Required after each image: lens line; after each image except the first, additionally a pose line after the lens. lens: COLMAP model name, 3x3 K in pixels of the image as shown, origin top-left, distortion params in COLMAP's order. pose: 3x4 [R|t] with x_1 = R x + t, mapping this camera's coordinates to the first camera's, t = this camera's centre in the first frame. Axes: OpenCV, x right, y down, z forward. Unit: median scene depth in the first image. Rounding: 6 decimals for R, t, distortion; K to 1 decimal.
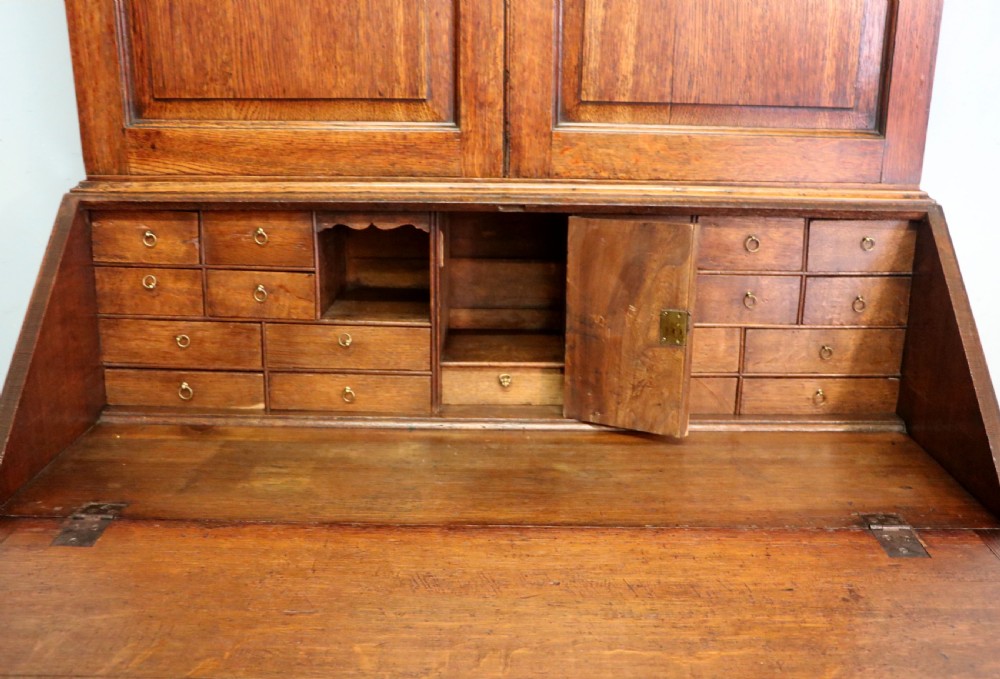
lens RADIAL K [[1023.6, 0, 513.0], [0, 1023.6, 354.2], [0, 0, 1]] dist [-0.084745, 0.000000]
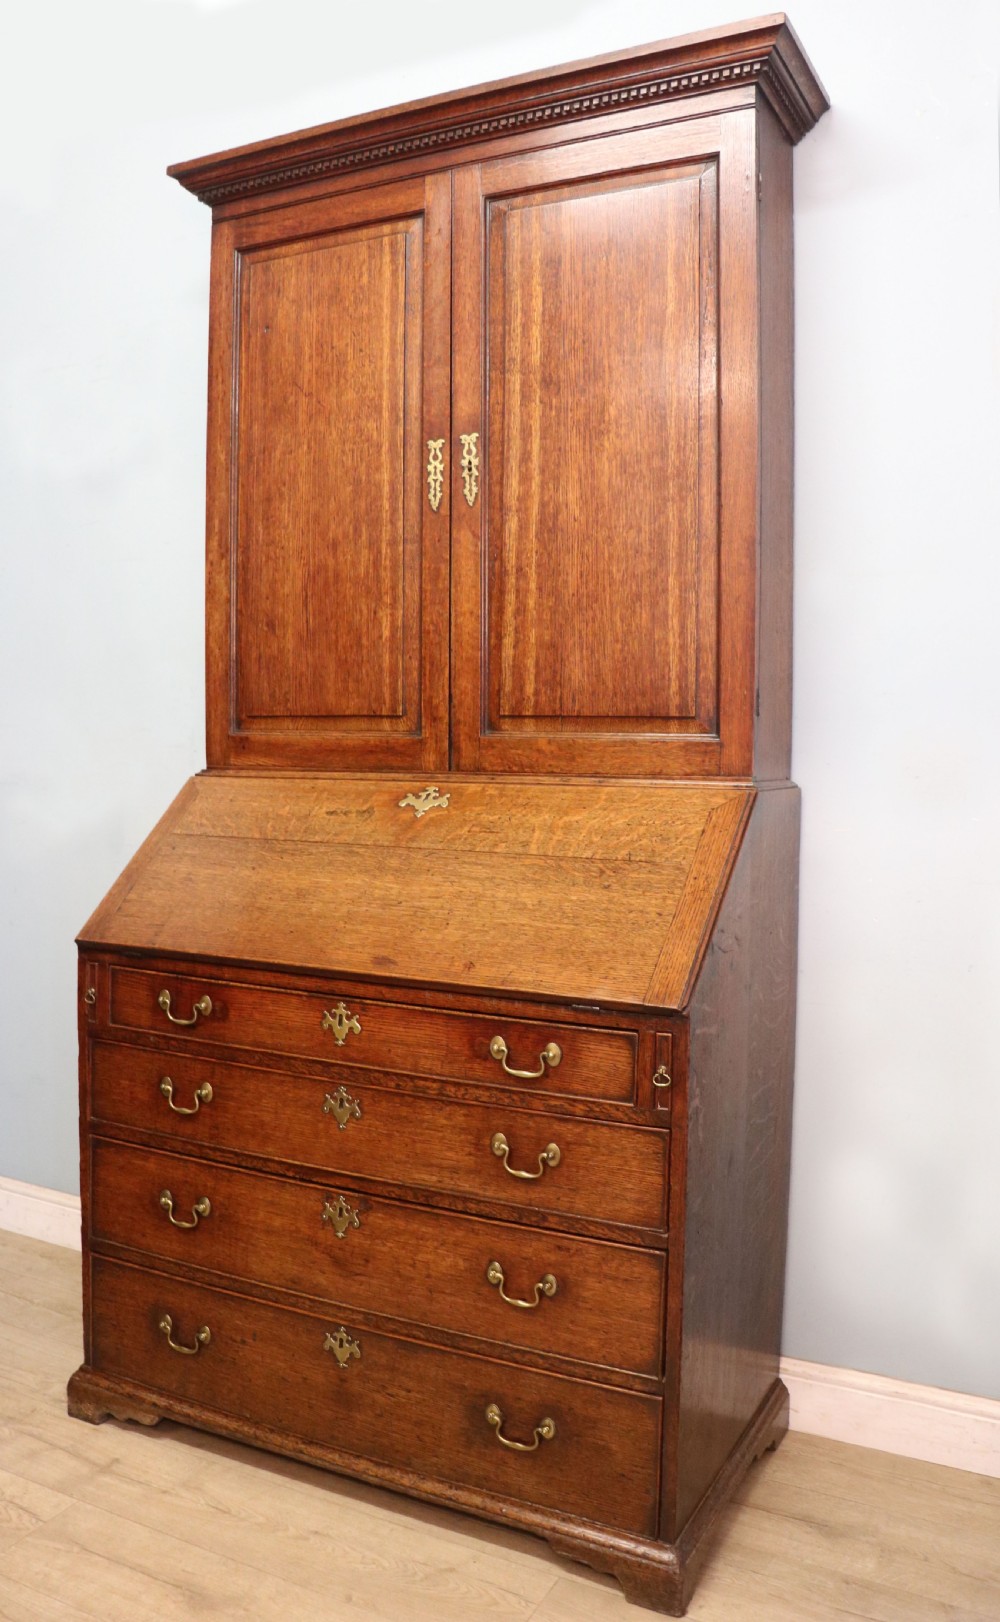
lens RADIAL K [[1373.6, 0, 414.8], [0, 1373.6, 815.8], [0, 0, 1]] dist [-0.160724, 0.098111]
pose [[0.863644, 0.022639, -0.503593, 0.893490], [-0.137147, 0.971861, -0.191512, 0.249835], [0.485087, 0.234464, 0.842447, -0.573137]]
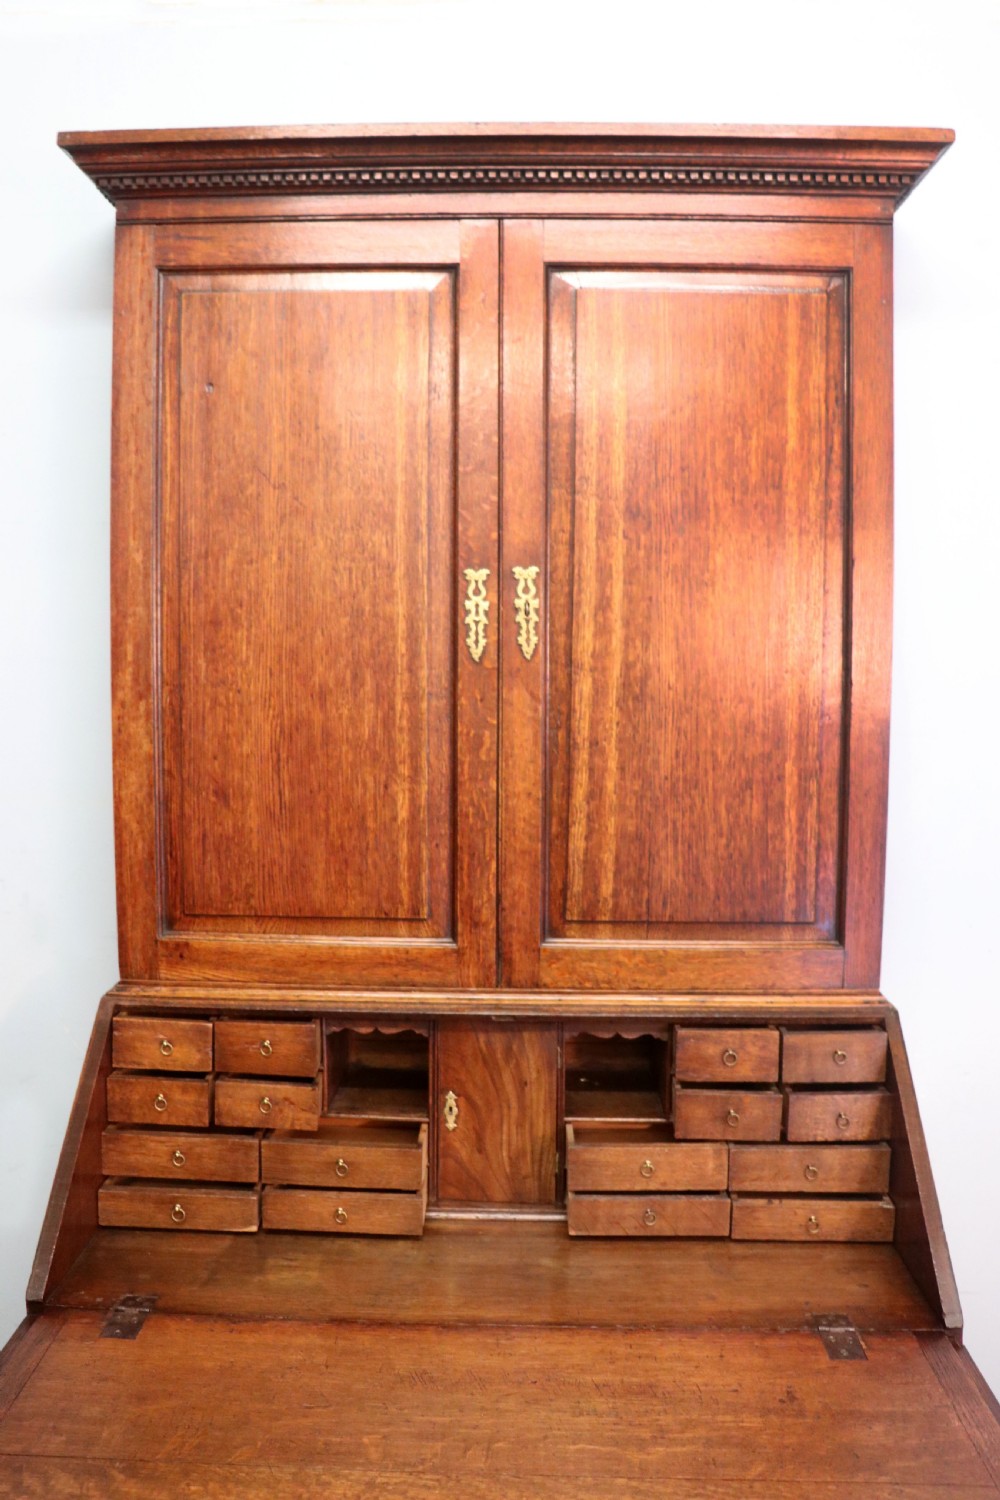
lens RADIAL K [[1289.9, 0, 482.5], [0, 1289.9, 734.9], [0, 0, 1]] dist [-0.175938, 0.150730]
pose [[0.999254, -0.002842, -0.038512, 0.030257], [-0.005583, 0.976176, -0.216906, -0.140886], [0.038211, 0.216960, 0.975432, -0.409272]]
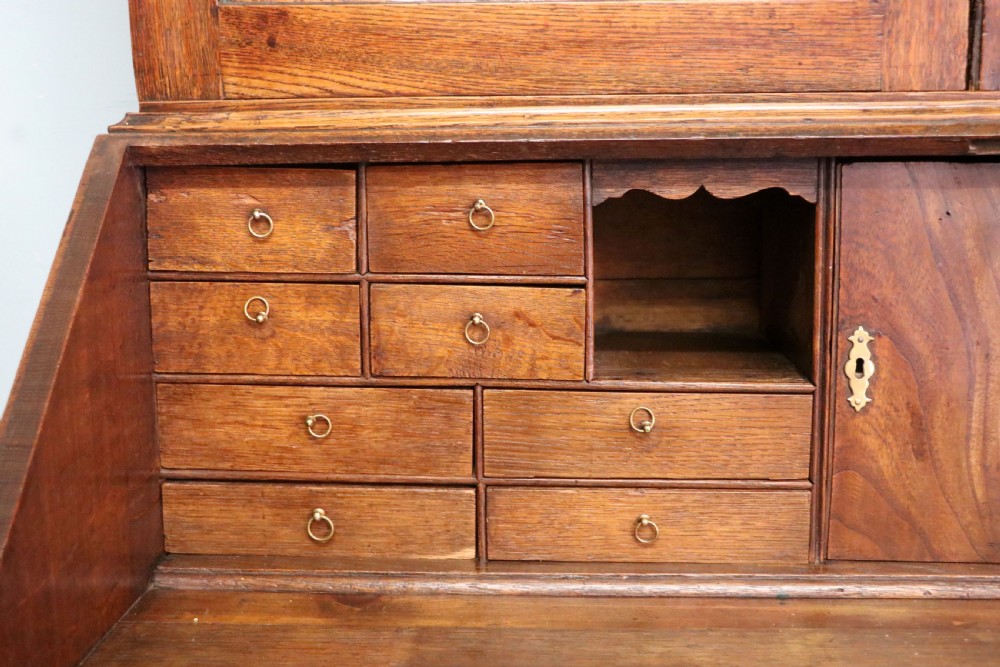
lens RADIAL K [[1267.9, 0, 492.0], [0, 1267.9, 346.7], [0, 0, 1]] dist [-0.030874, 0.000000]
pose [[0.997702, -0.015202, -0.066027, -0.204950], [0.008461, 0.994831, -0.101191, 0.013248], [0.067224, 0.100400, 0.992674, 0.386749]]
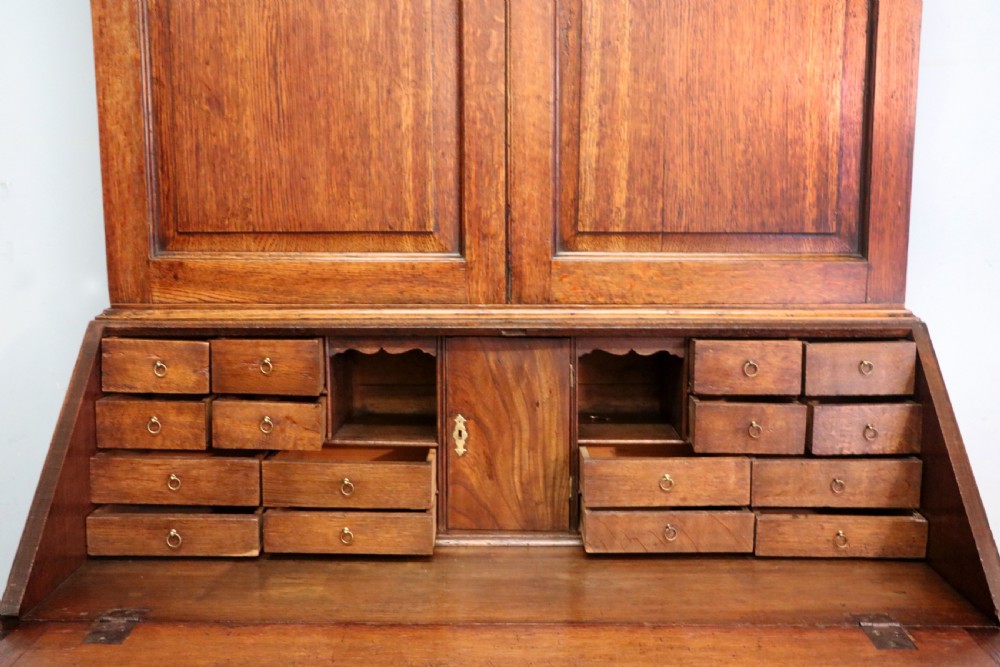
lens RADIAL K [[1165.6, 0, 500.6], [0, 1165.6, 351.7], [0, 0, 1]] dist [-0.028112, 0.000000]
pose [[0.999860, -0.010789, -0.012761, 0.000021], [0.008838, 0.989518, -0.144138, 0.051512], [0.014182, 0.144005, 0.989475, -0.193745]]
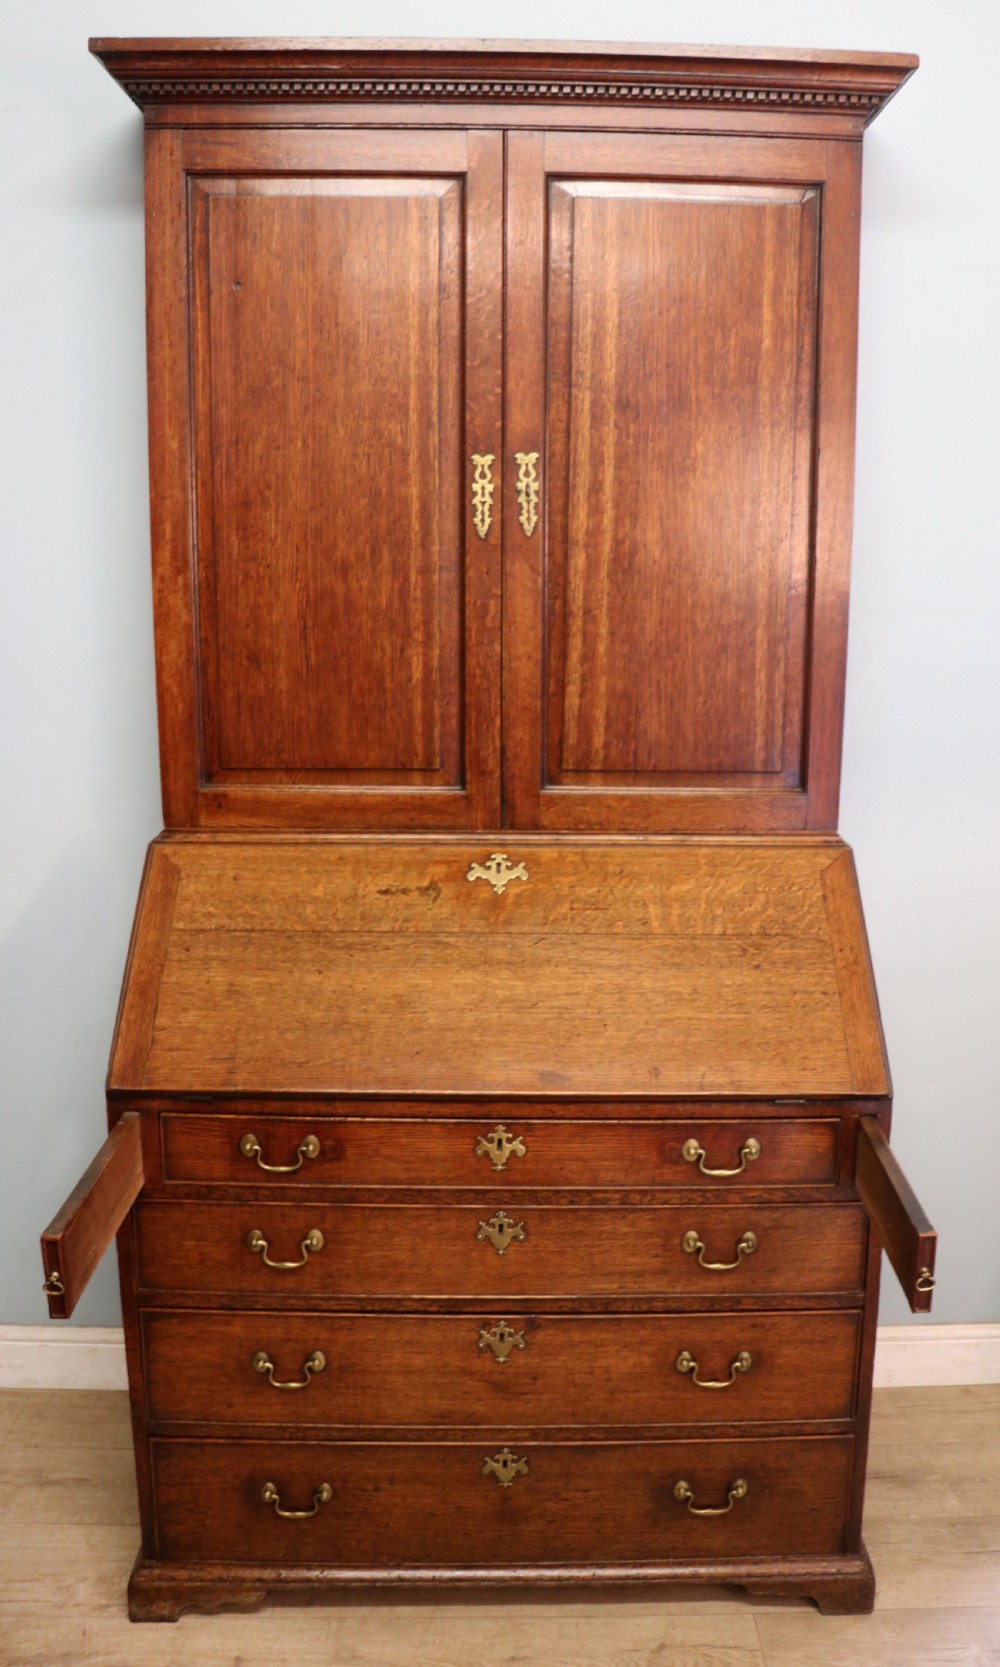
lens RADIAL K [[1419.2, 0, 546.1], [0, 1419.2, 831.9], [0, 0, 1]] dist [-0.188817, 0.161061]
pose [[0.999806, -0.005244, 0.018962, 0.013150], [0.006779, 0.996626, -0.081795, -0.028837], [-0.018469, 0.081908, 0.996469, -0.730356]]
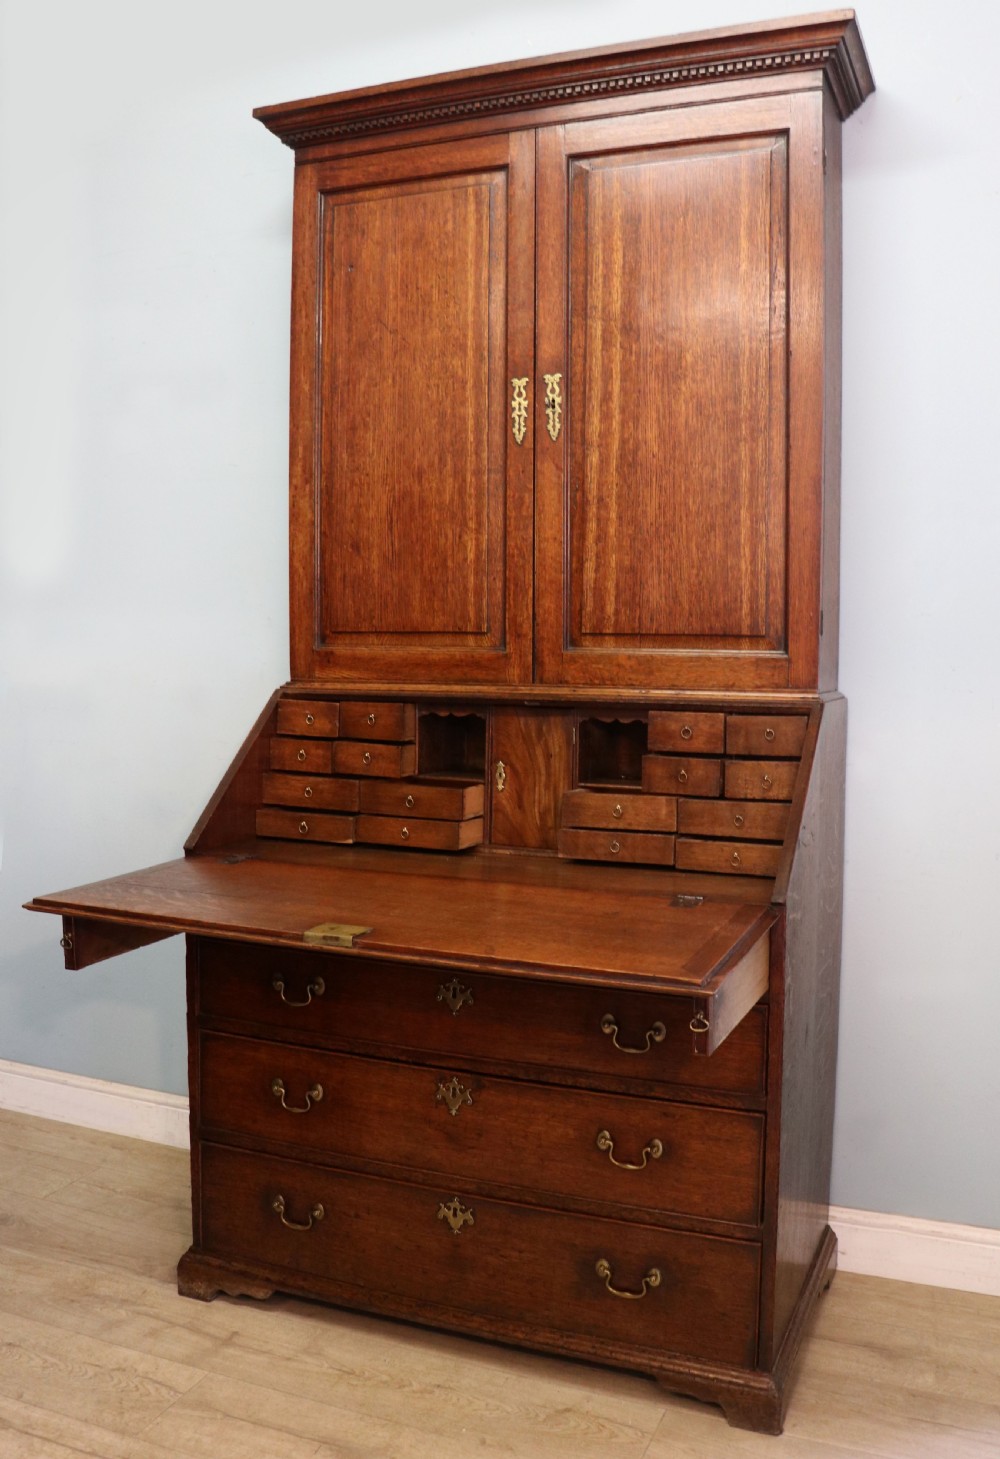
lens RADIAL K [[1338.5, 0, 498.9], [0, 1338.5, 727.7], [0, 0, 1]] dist [-0.133636, 0.000000]
pose [[0.916362, 0.021155, -0.399791, 0.739638], [-0.108286, 0.974478, -0.196638, 0.284807], [0.385428, 0.223483, 0.895266, -0.770238]]
